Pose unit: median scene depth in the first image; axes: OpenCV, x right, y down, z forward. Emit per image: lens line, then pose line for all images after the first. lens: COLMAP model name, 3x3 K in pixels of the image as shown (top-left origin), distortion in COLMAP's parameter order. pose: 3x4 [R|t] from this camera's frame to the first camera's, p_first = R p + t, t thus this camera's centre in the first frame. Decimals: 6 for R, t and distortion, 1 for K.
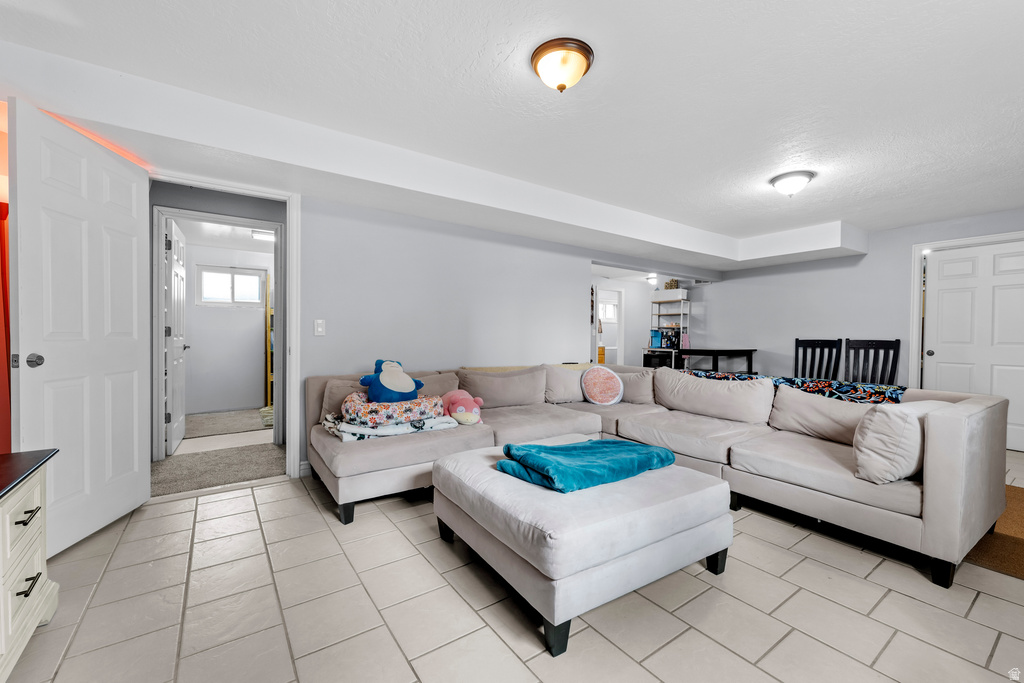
lens RADIAL K [[419.2, 0, 517.8], [0, 419.2, 343.6], [0, 0, 1]] dist [0.003765, -0.000923]
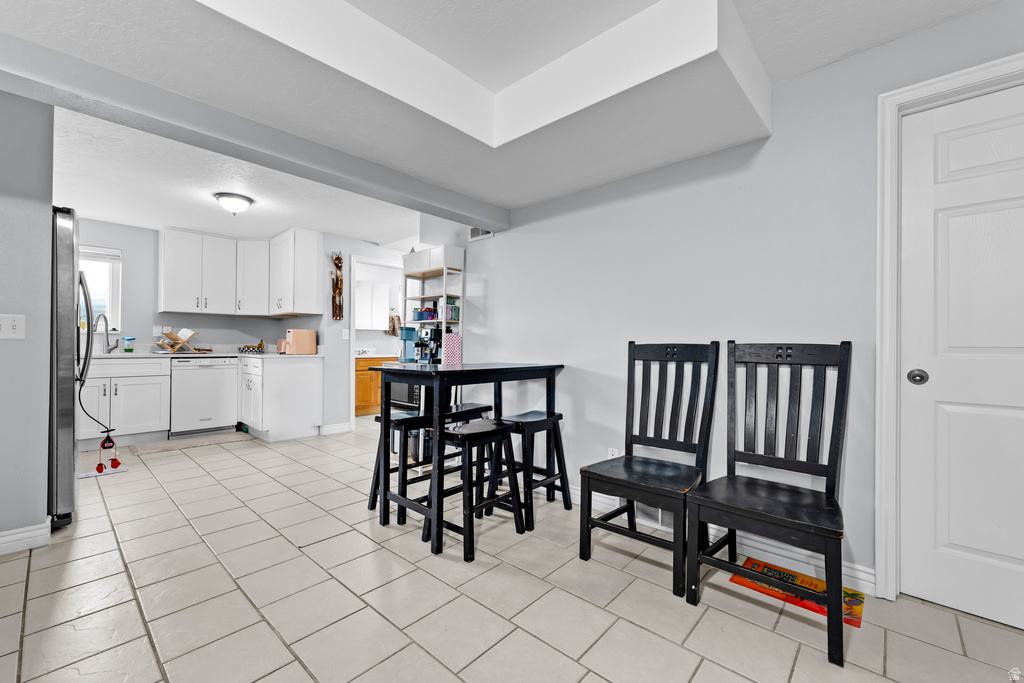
lens RADIAL K [[419.2, 0, 511.3], [0, 419.2, 340.7], [0, 0, 1]] dist [0.003765, -0.000923]
pose [[0.979824, -0.011577, 0.199527, 0.468351], [0.014321, 0.999822, -0.012313, -0.009271], [-0.199349, 0.014922, 0.979815, 0.609839]]
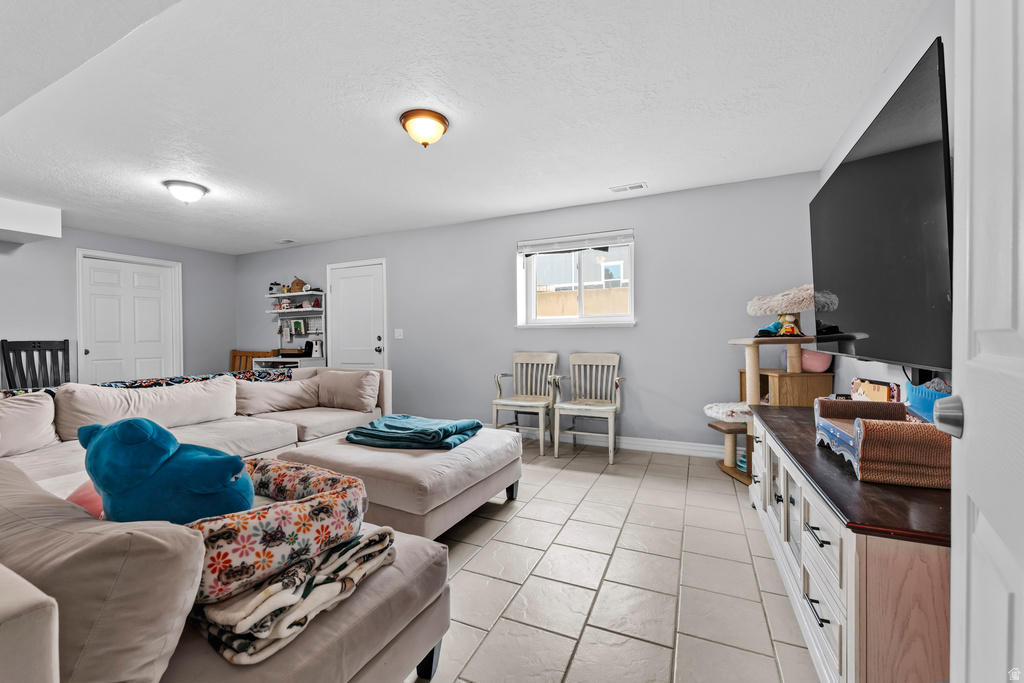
lens RADIAL K [[419.2, 0, 507.4], [0, 419.2, 342.3], [0, 0, 1]] dist [0.003765, -0.000923]
pose [[-0.487958, -0.015338, 0.872732, -0.418599], [0.017759, 0.999464, 0.027494, -0.011519], [-0.872686, 0.028915, -0.487424, 0.515737]]
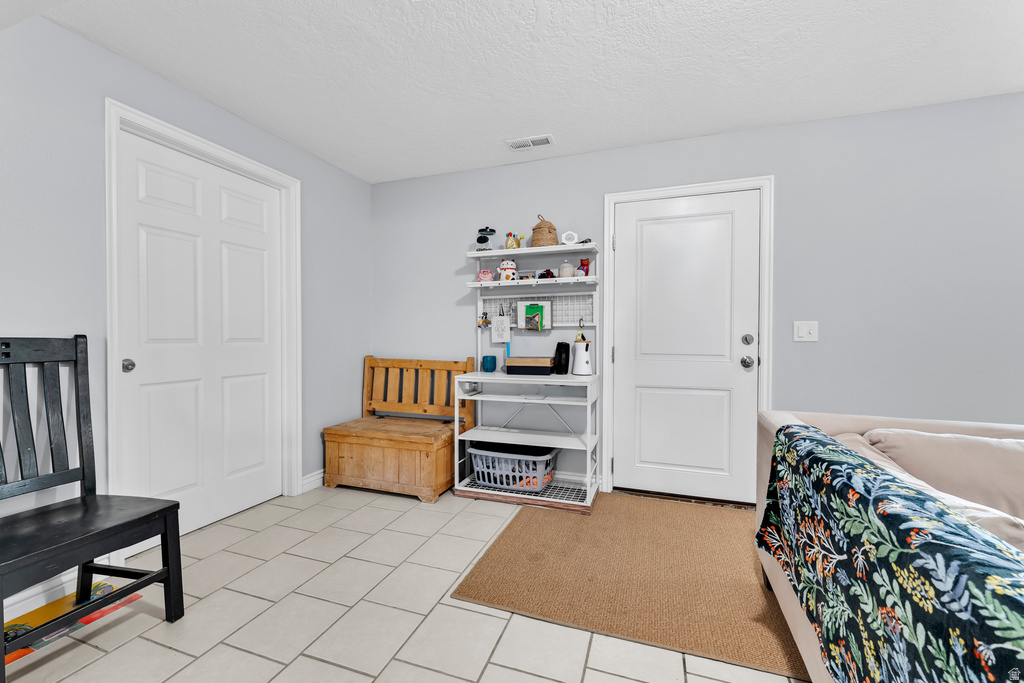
lens RADIAL K [[419.2, 0, 512.8], [0, 419.2, 342.0], [0, 0, 1]] dist [0.003765, -0.000923]
pose [[-0.561461, -0.026042, 0.827093, 0.342891], [0.003140, 0.999430, 0.033599, -0.013394], [-0.827497, 0.021462, -0.561060, 0.798731]]
